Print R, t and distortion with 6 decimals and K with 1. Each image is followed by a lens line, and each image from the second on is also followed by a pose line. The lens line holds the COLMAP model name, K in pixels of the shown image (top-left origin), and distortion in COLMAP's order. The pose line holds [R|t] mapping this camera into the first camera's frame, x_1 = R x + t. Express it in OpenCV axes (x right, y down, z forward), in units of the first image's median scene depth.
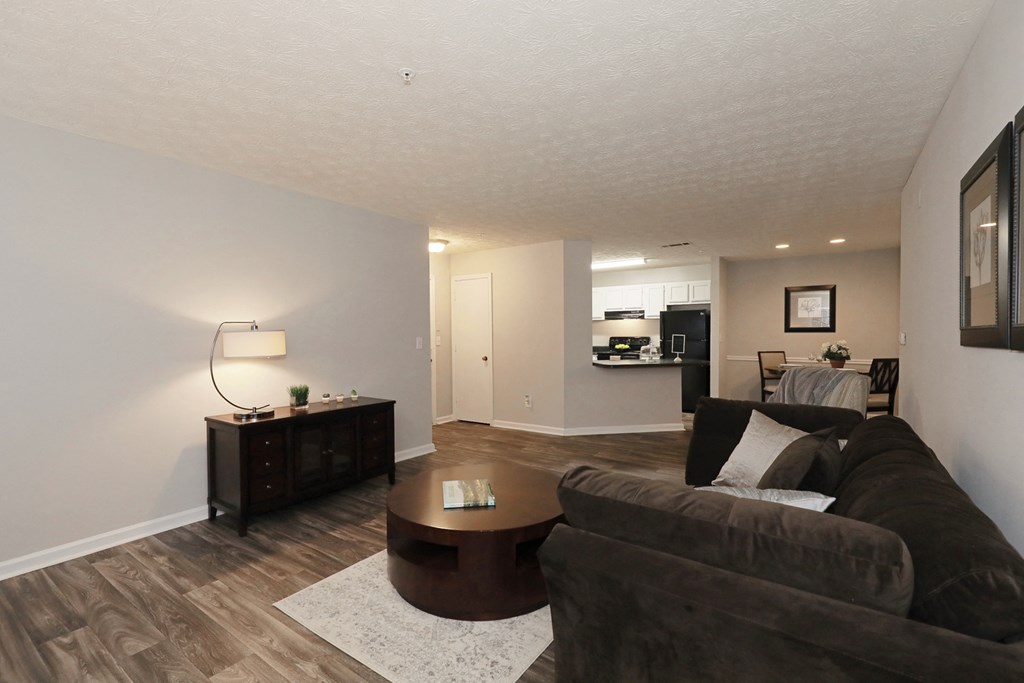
lens RADIAL K [[465.9, 0, 507.7], [0, 465.9, 338.0], [0, 0, 1]] dist [0.001880, -0.000383]
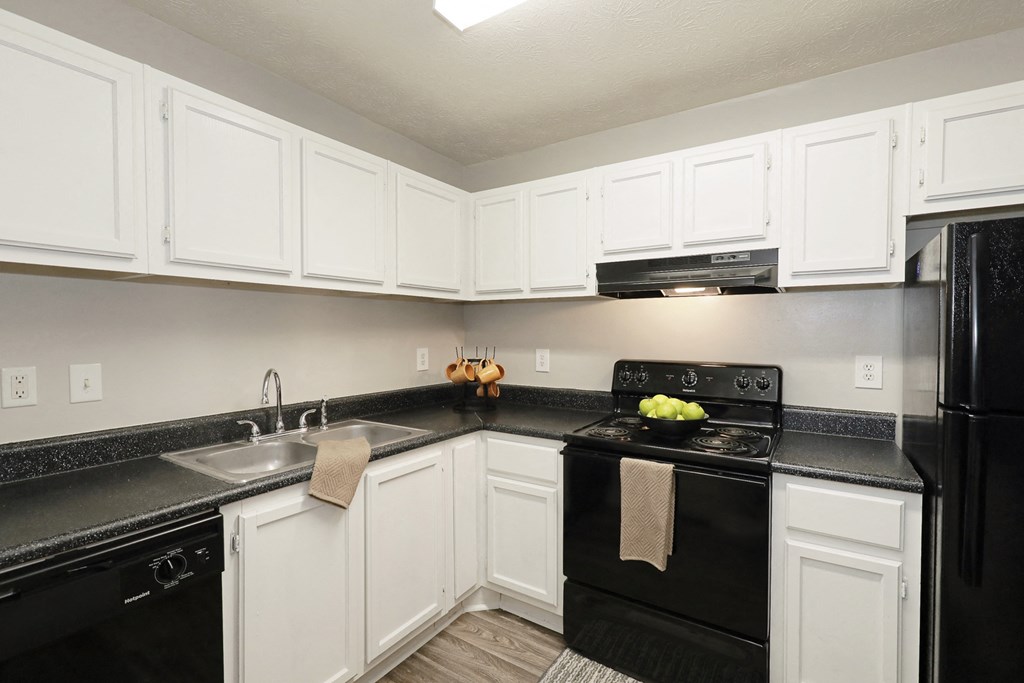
lens RADIAL K [[465.9, 0, 513.7], [0, 465.9, 340.0], [0, 0, 1]] dist [0.001880, -0.000383]
pose [[0.999803, 0.000226, 0.019860, 0.160536], [-0.000315, 0.999990, 0.004503, -0.017383], [-0.019858, -0.004508, 0.999793, 0.760263]]
